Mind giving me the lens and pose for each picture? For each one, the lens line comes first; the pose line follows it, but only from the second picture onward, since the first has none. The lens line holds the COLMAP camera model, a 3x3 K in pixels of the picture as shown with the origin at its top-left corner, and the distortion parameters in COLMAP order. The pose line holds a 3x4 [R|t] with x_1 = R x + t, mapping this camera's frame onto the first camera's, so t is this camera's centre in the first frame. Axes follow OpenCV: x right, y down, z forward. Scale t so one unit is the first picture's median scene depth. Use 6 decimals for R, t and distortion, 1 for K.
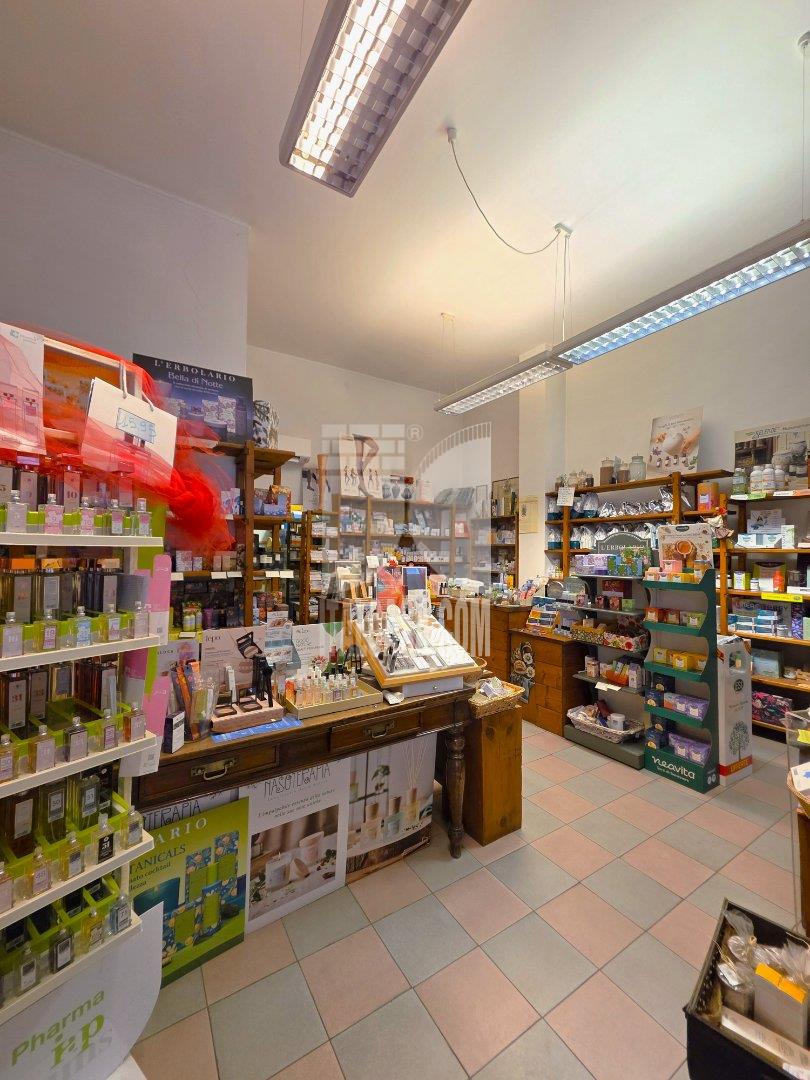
lens RADIAL K [[434.0, 0, 411.6], [0, 434.0, 538.7], [0, 0, 1]] dist [-0.000392, 0.000820]
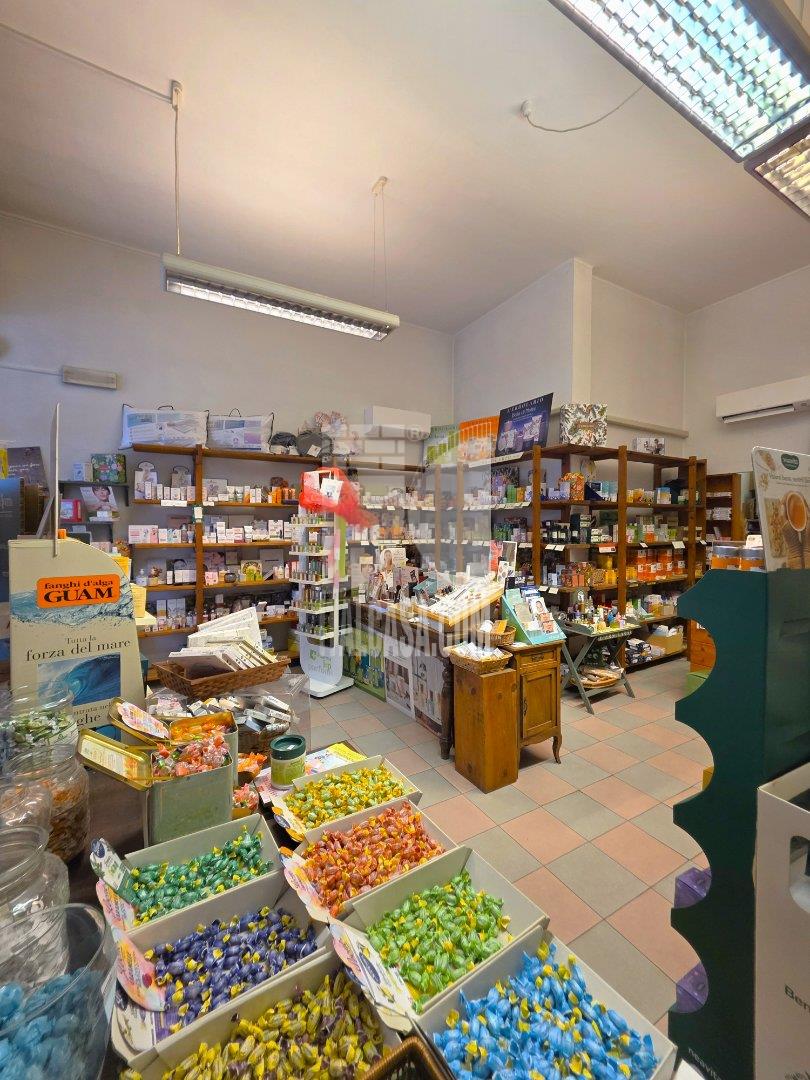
lens RADIAL K [[434.0, 0, 410.1], [0, 434.0, 534.1], [0, 0, 1]] dist [-0.000392, 0.000820]
pose [[-0.035968, 0.006587, -0.999331, 1.470170], [0.022847, 0.999722, 0.005768, 0.043511], [0.999092, -0.022624, -0.036109, 0.992529]]
